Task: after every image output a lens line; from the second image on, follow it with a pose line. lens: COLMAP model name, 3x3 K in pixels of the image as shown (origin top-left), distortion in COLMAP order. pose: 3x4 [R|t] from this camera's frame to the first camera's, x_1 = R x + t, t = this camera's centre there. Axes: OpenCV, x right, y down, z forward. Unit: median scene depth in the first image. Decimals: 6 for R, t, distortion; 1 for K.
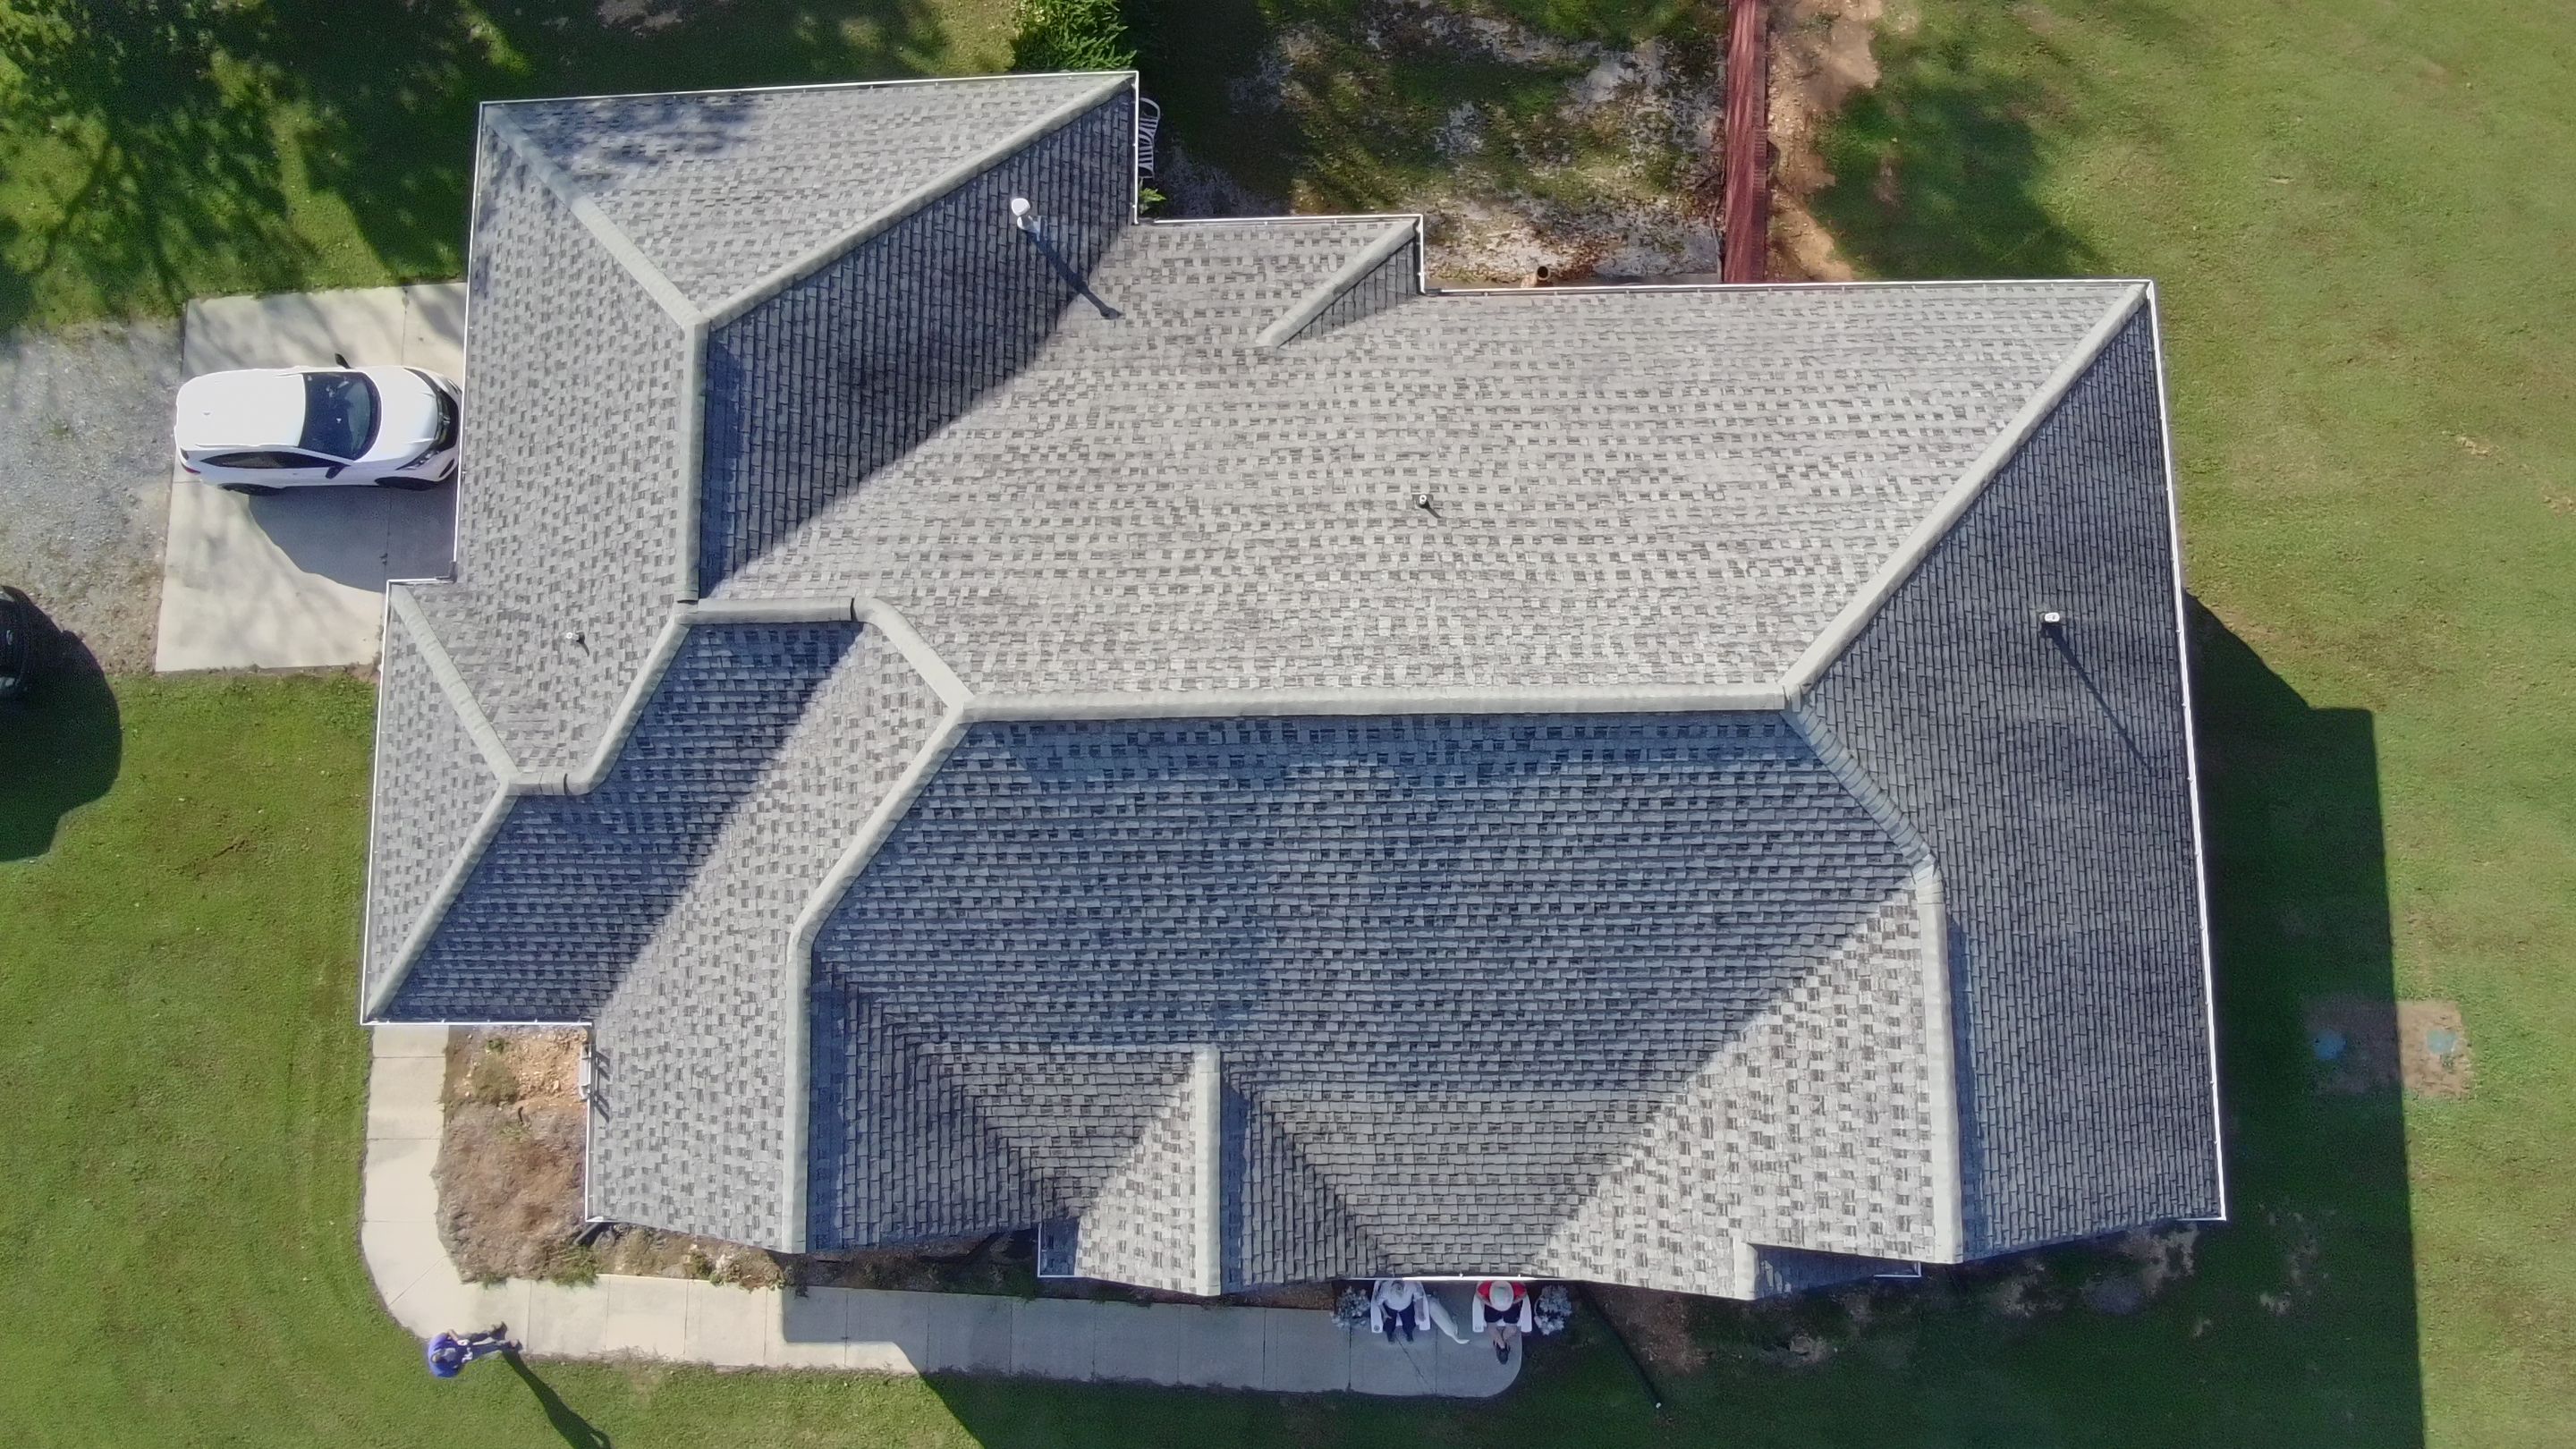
lens RADIAL K [[1588.9, 0, 1288.0], [0, 1588.9, 724.5], [0, 0, 1]] dist [-0.066496, 0.044324]
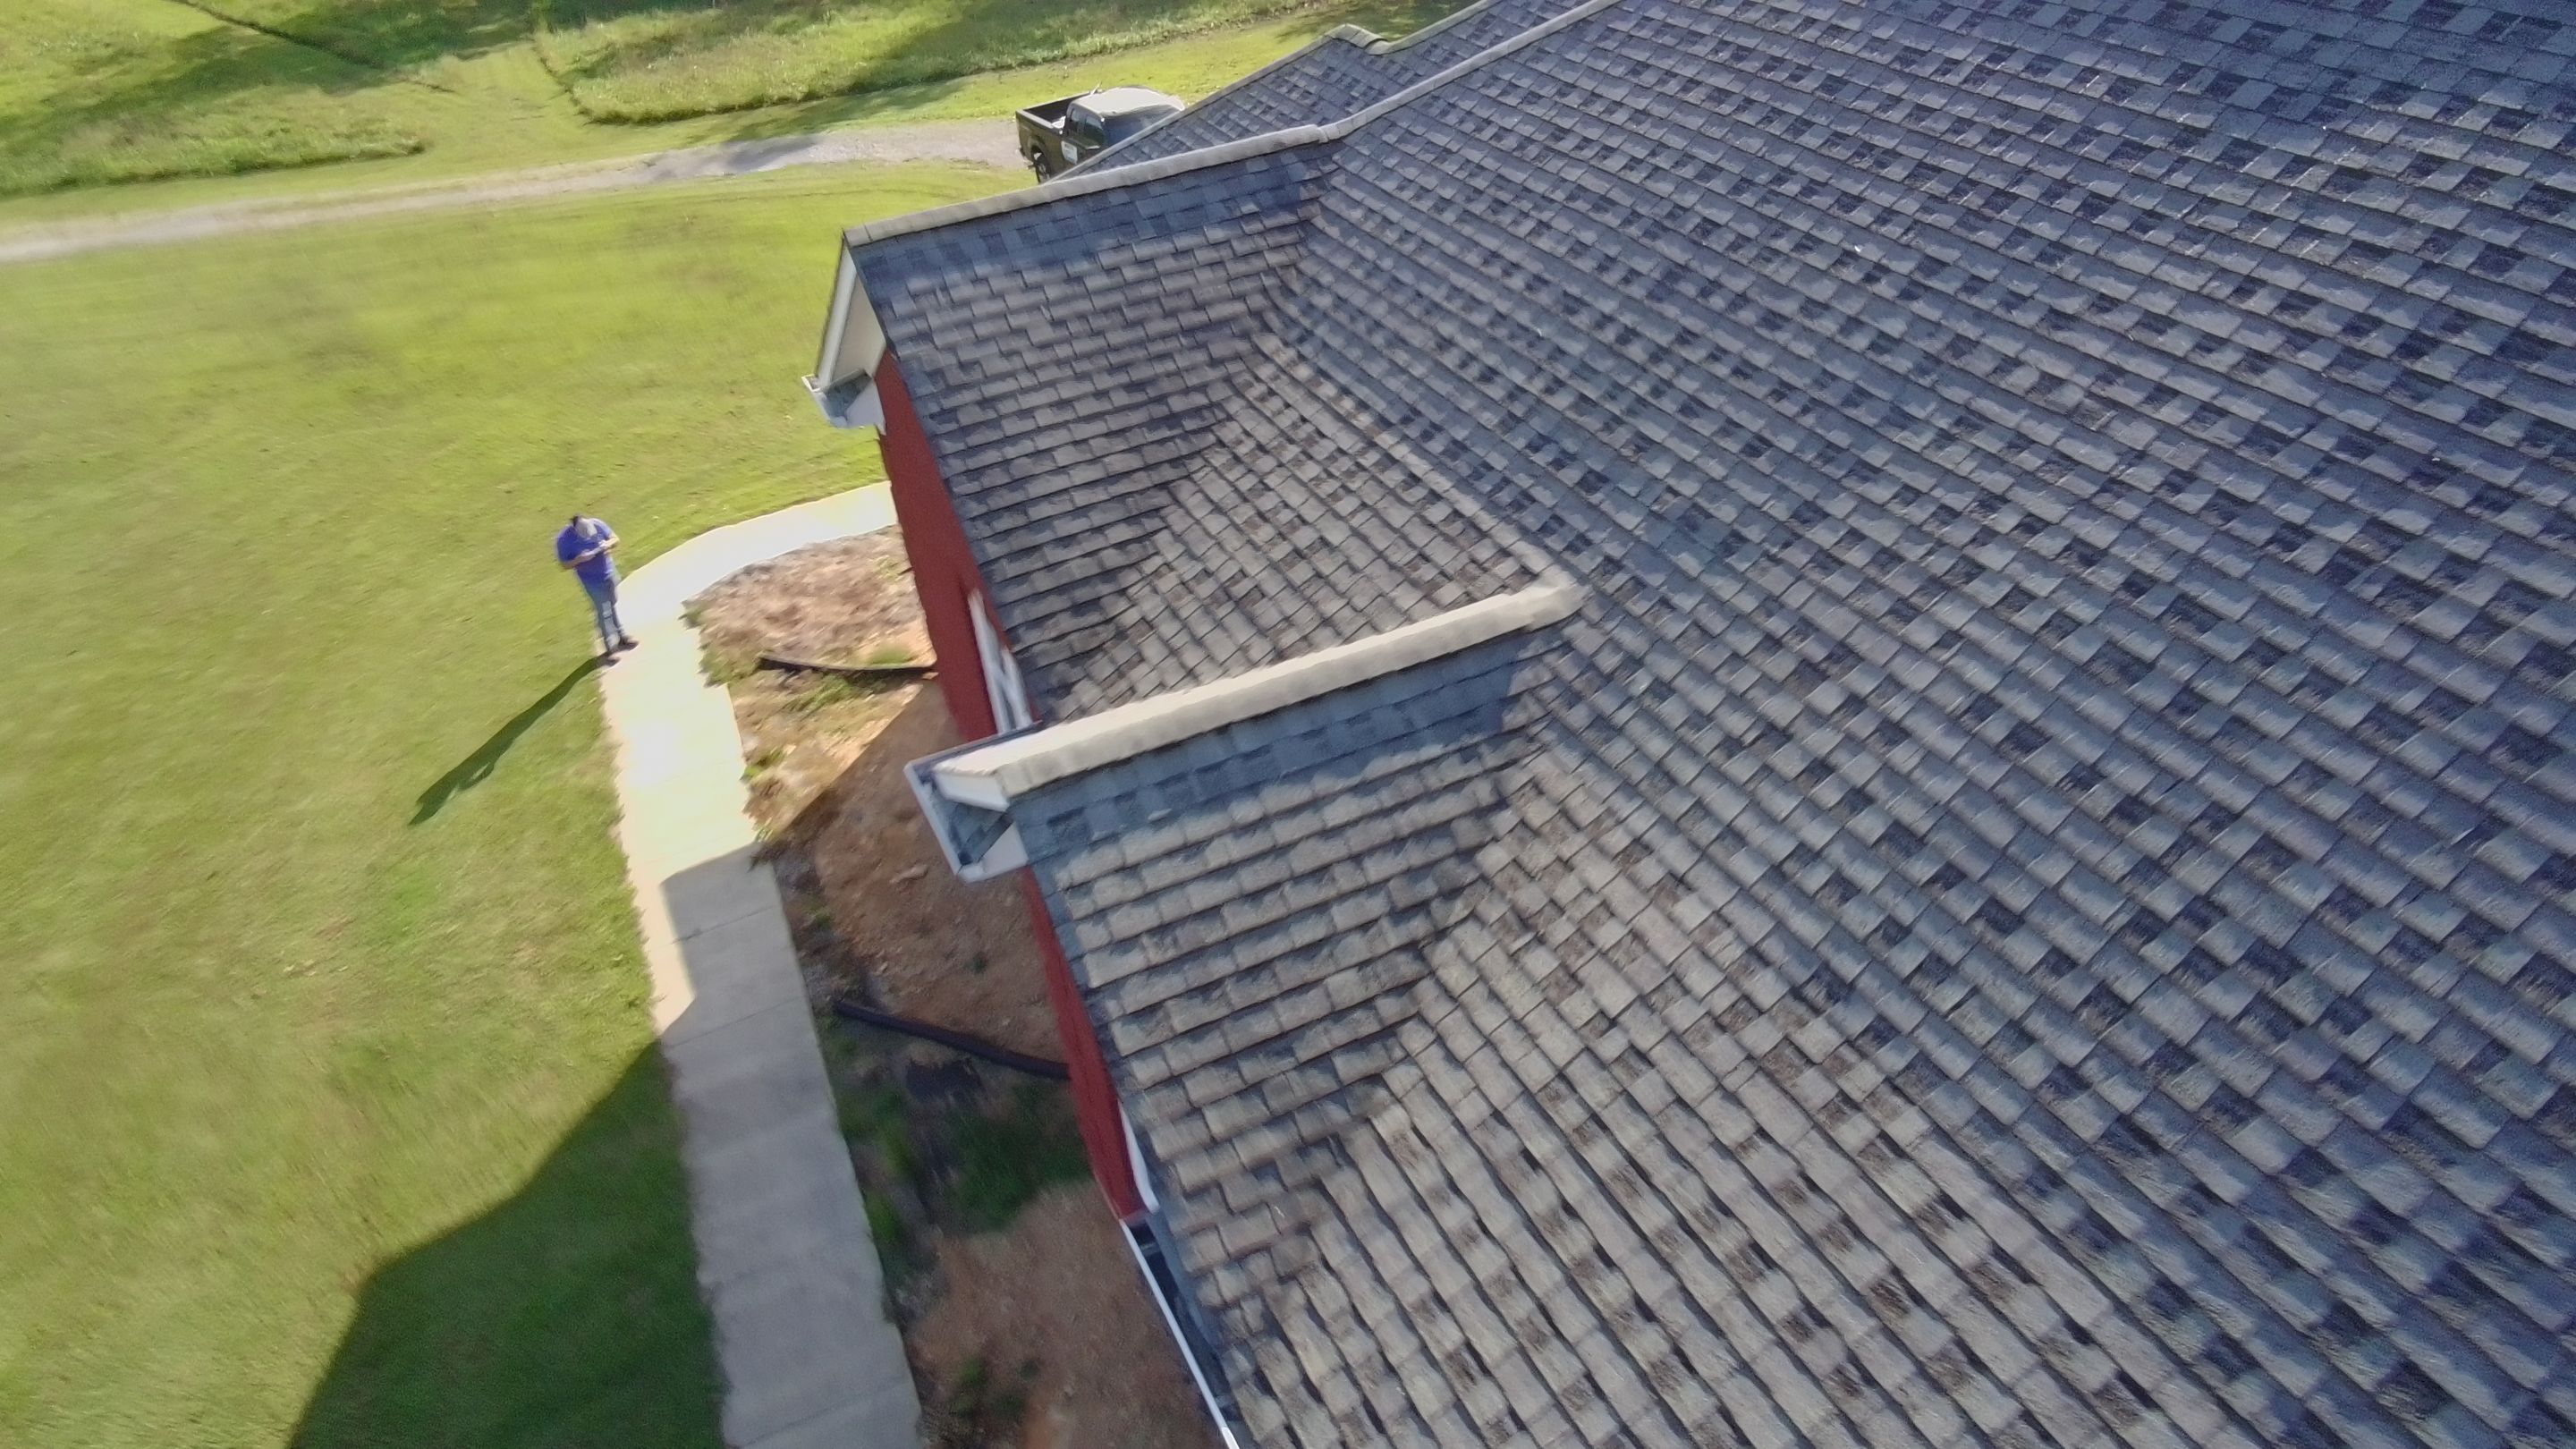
lens RADIAL K [[1588.9, 0, 1288.0], [0, 1588.9, 724.5], [0, 0, 1]] dist [-0.066496, 0.044324]
pose [[0.428541, 0.561237, -0.708072, 0.227031], [-0.888474, 0.404193, -0.217351, 0.375942], [0.164213, 0.722247, 0.671858, 0.757545]]
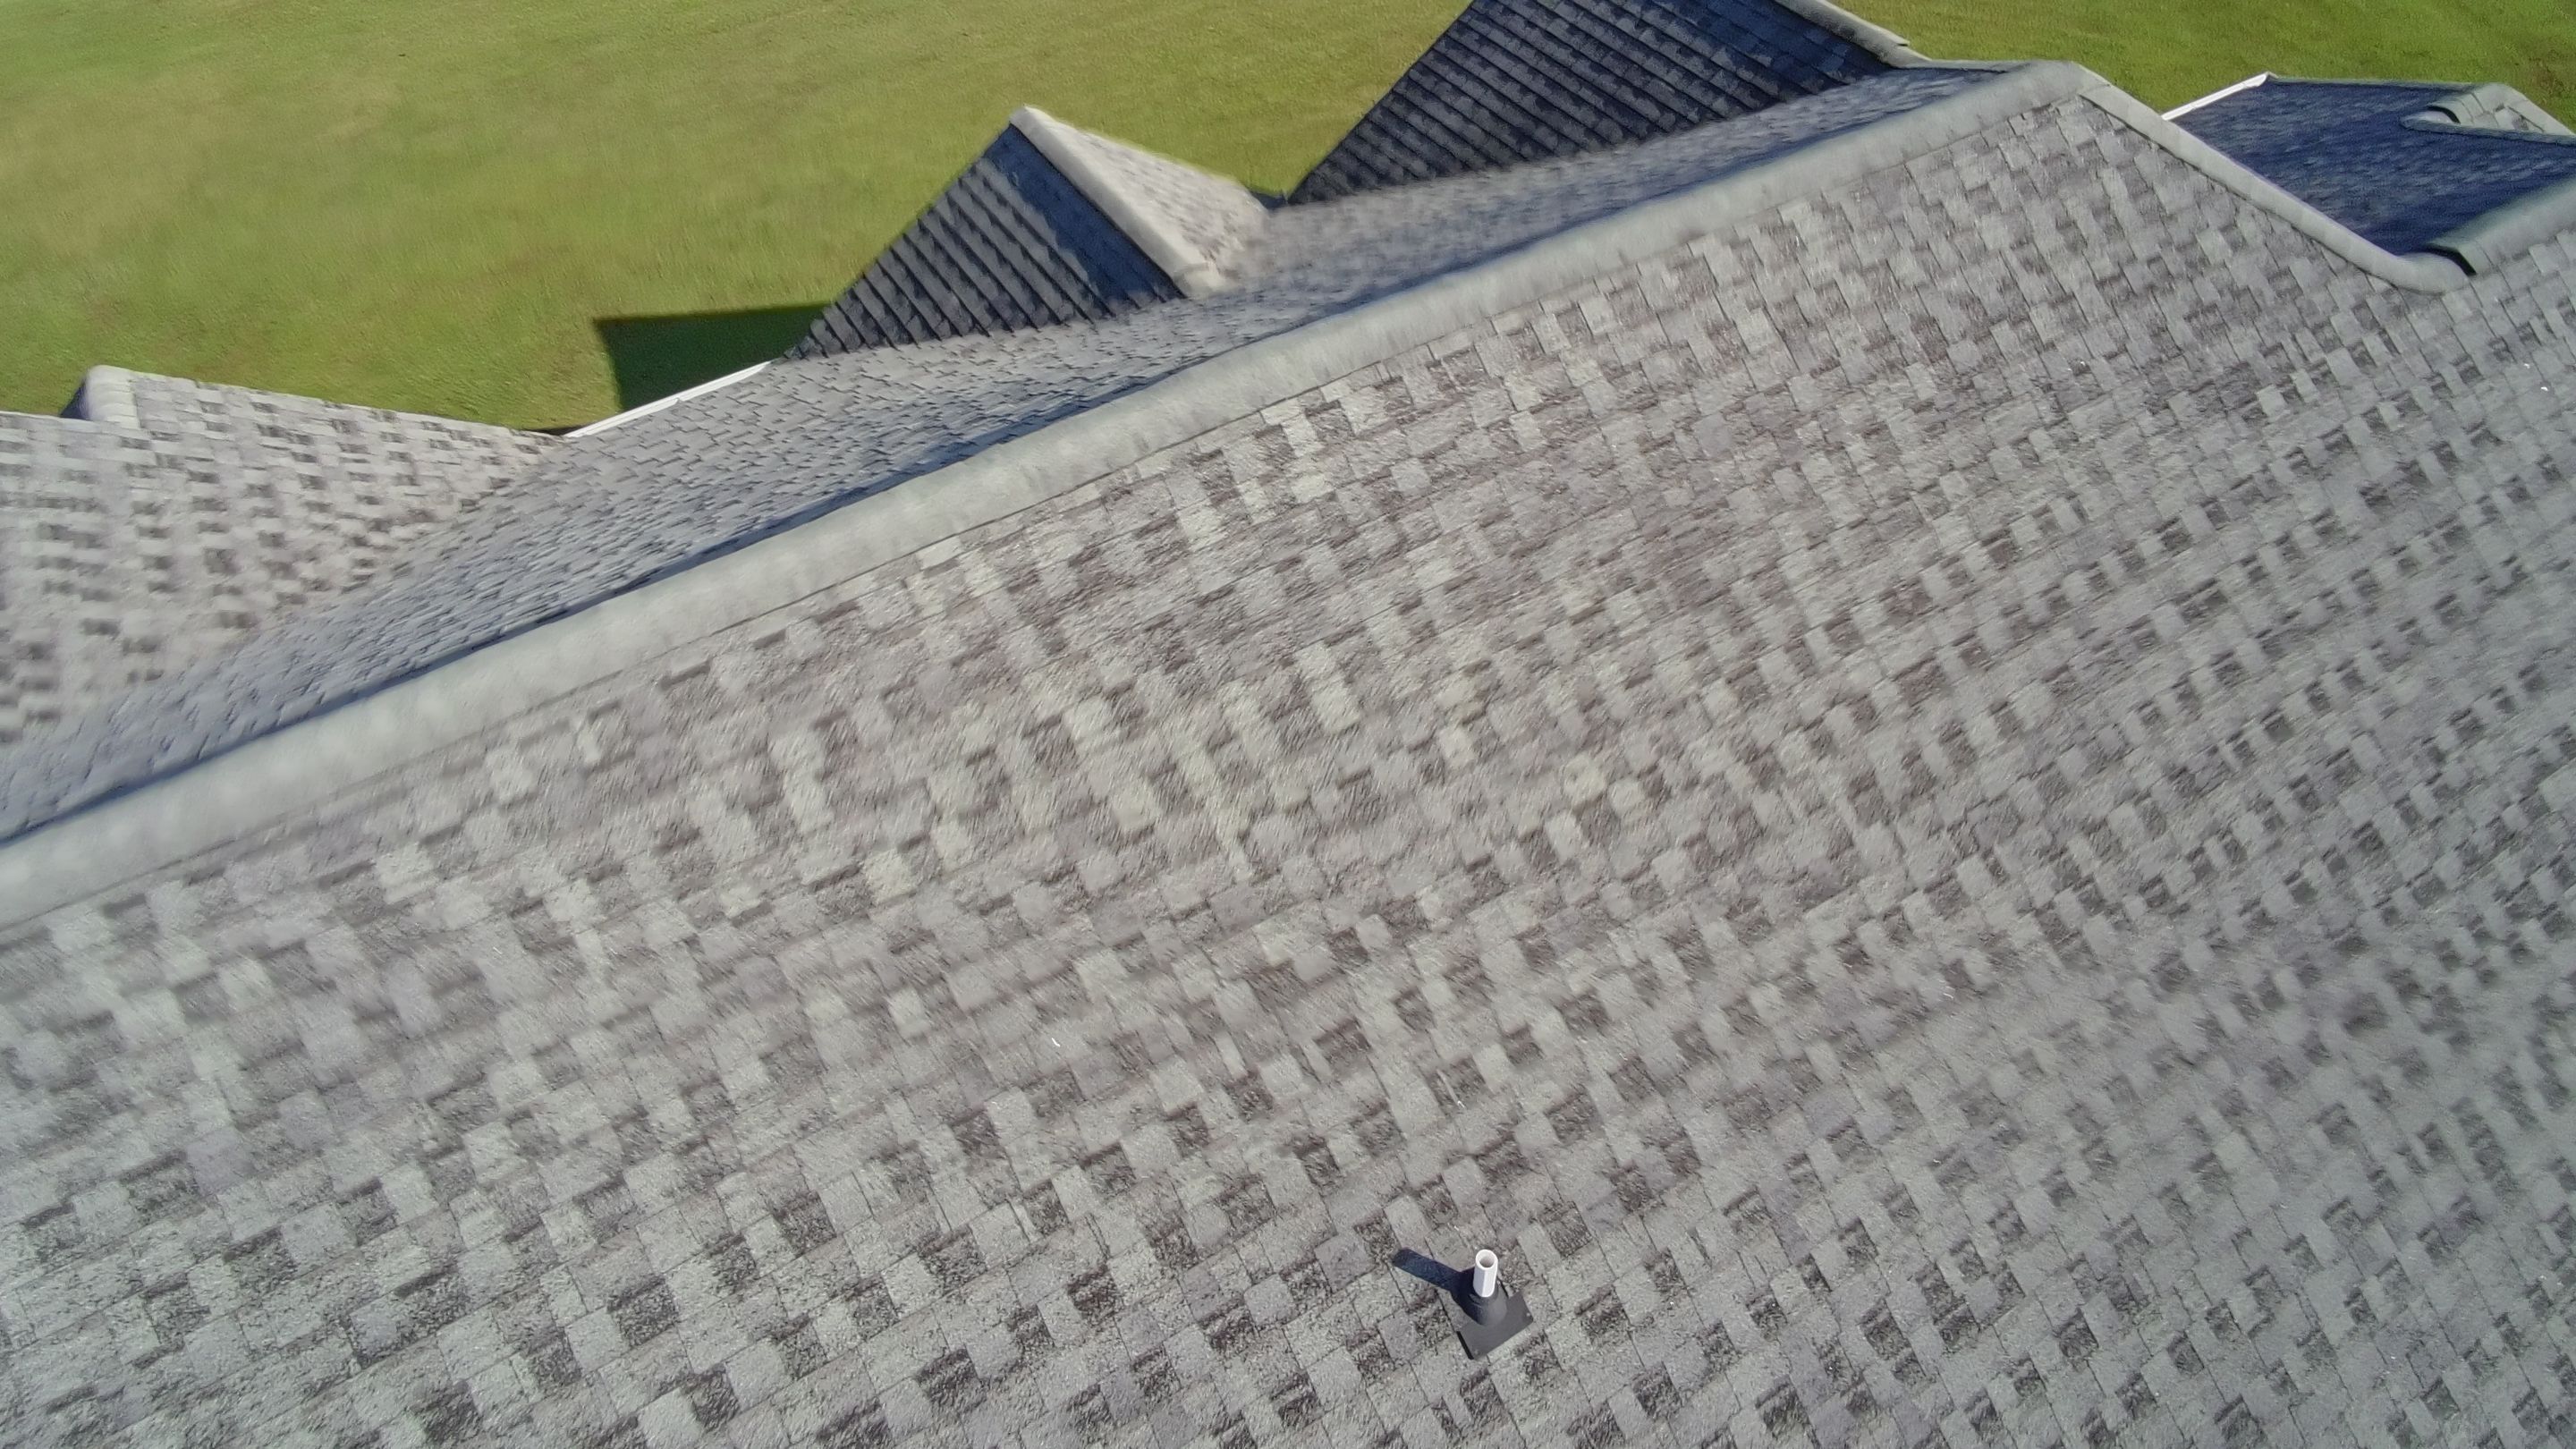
lens RADIAL K [[1586.9, 0, 1288.0], [0, 1586.9, 724.5], [0, 0, 1]] dist [-0.004623, -0.001464]
pose [[-0.854833, 0.422684, -0.300997, 0.156568], [-0.505432, -0.546928, 0.667390, -0.256196], [0.117471, 0.722640, 0.681170, 0.754466]]
